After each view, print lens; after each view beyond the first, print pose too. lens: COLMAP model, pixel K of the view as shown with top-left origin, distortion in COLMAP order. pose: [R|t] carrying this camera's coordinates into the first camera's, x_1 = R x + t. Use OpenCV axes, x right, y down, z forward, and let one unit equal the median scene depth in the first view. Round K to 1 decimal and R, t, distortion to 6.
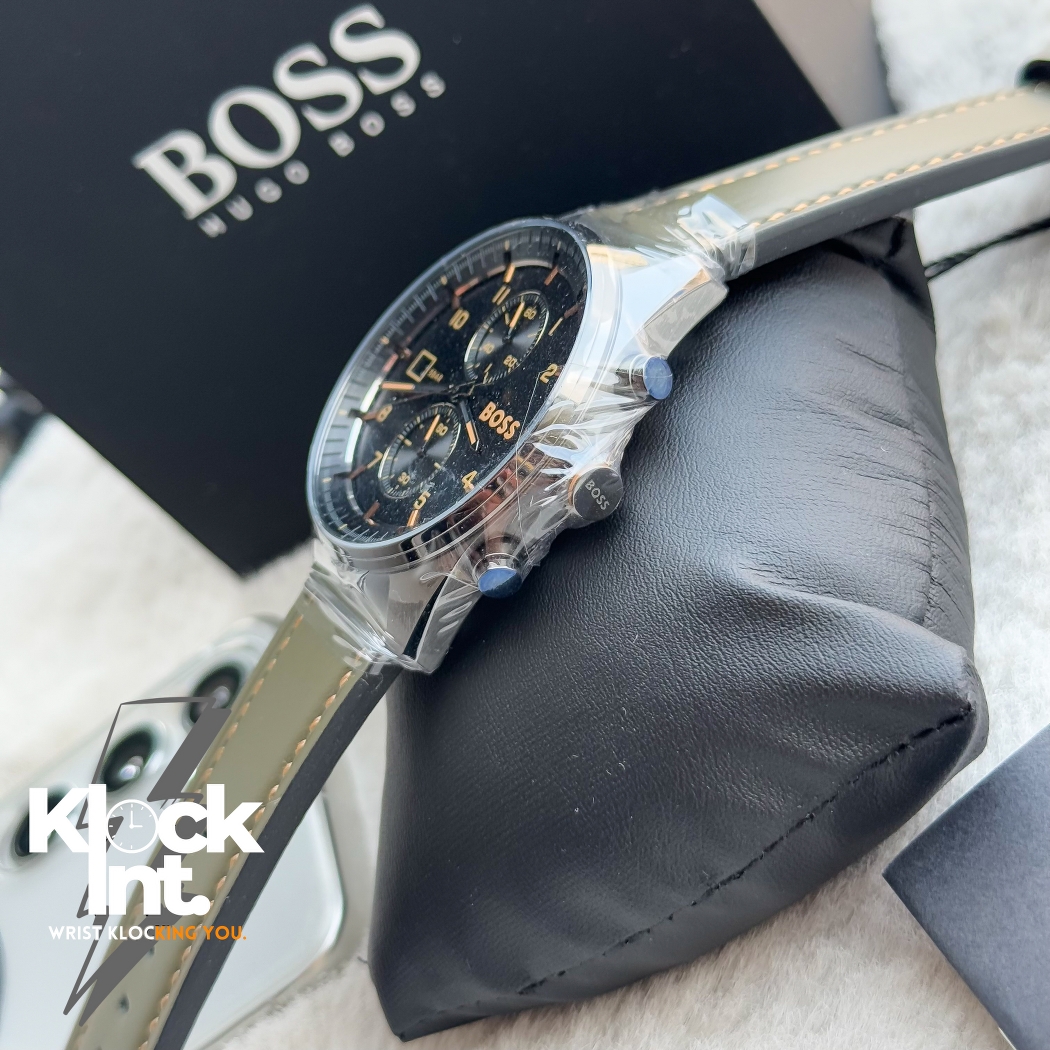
lens RADIAL K [[2020.6, 0, 524.7], [0, 2020.6, 525.4], [0, 0, 1]] dist [0.041296, 0.000000]
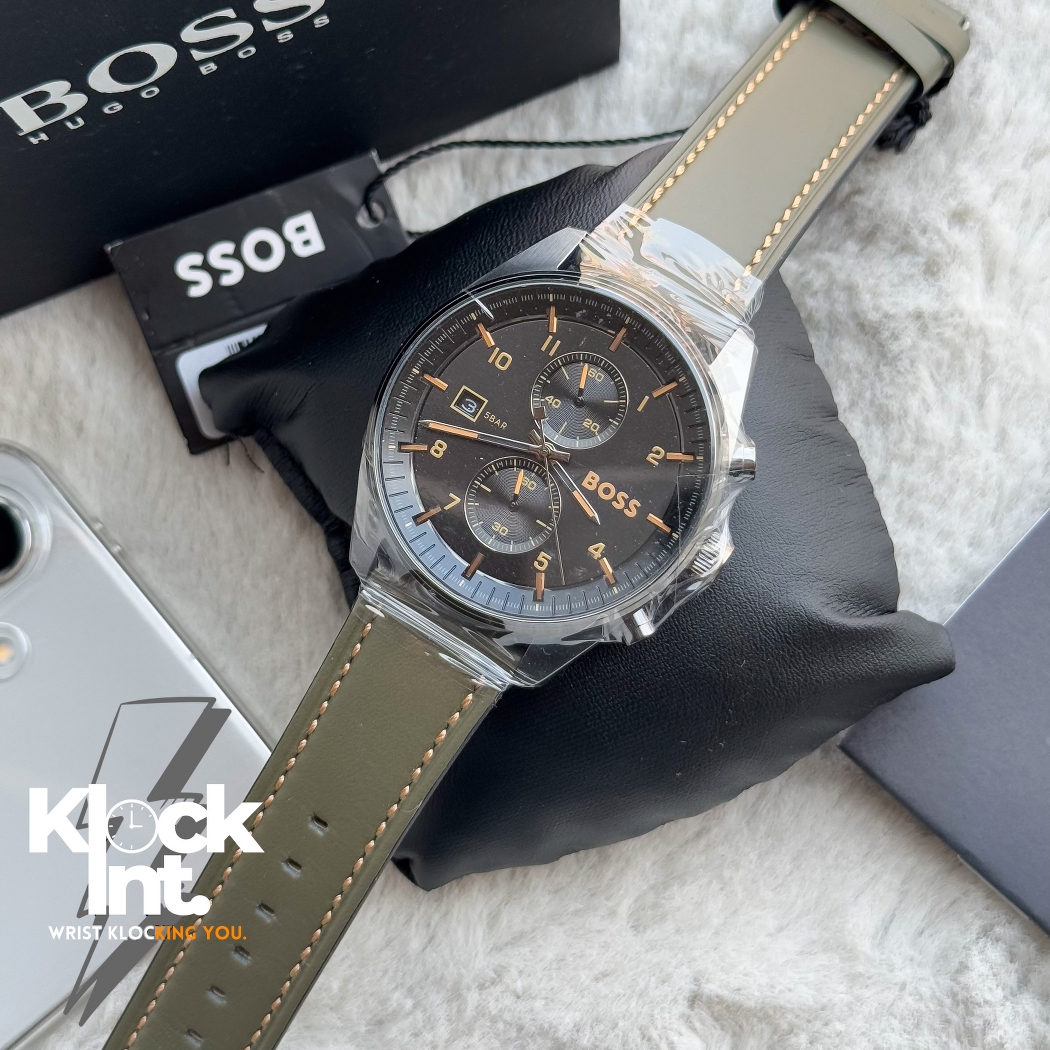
lens RADIAL K [[2020.6, 0, 521.9], [0, 2020.6, 525.2], [0, 0, 1]] dist [0.041296, 0.000000]
pose [[0.761834, -0.257790, 0.594267, -0.789085], [-0.084430, 0.870058, 0.485664, -0.629273], [-0.642246, -0.420170, 0.641075, 0.282673]]
